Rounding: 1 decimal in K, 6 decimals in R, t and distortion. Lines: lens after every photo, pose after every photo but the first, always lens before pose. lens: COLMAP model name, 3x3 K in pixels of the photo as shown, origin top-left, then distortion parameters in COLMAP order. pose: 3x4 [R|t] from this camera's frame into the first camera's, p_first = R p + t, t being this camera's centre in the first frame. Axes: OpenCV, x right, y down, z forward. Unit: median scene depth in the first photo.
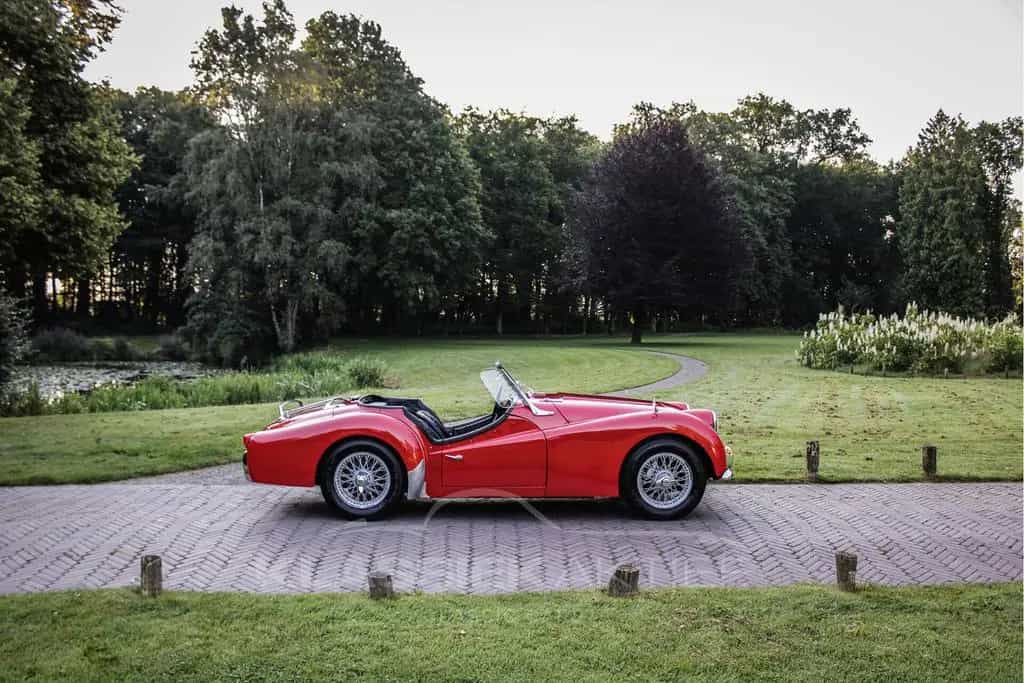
lens RADIAL K [[3585.4, 0, 512.0], [0, 3585.4, 341.5], [0, 0, 1]] dist [0.052248, 15.758655]
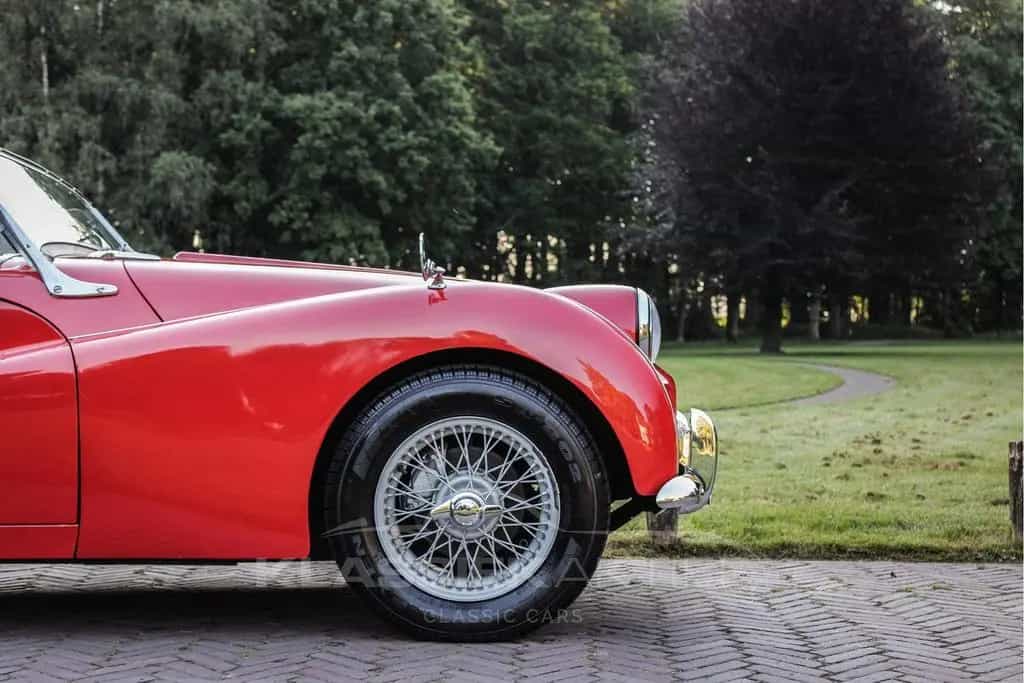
lens RADIAL K [[3585.4, 0, 512.0], [0, 3585.4, 341.5], [0, 0, 1]] dist [0.052248, 15.758655]
pose [[0.993856, -0.003719, -0.110618, 0.055347], [-0.002720, 0.998313, -0.058000, 0.029333], [0.110647, 0.057944, 0.992169, 0.486995]]
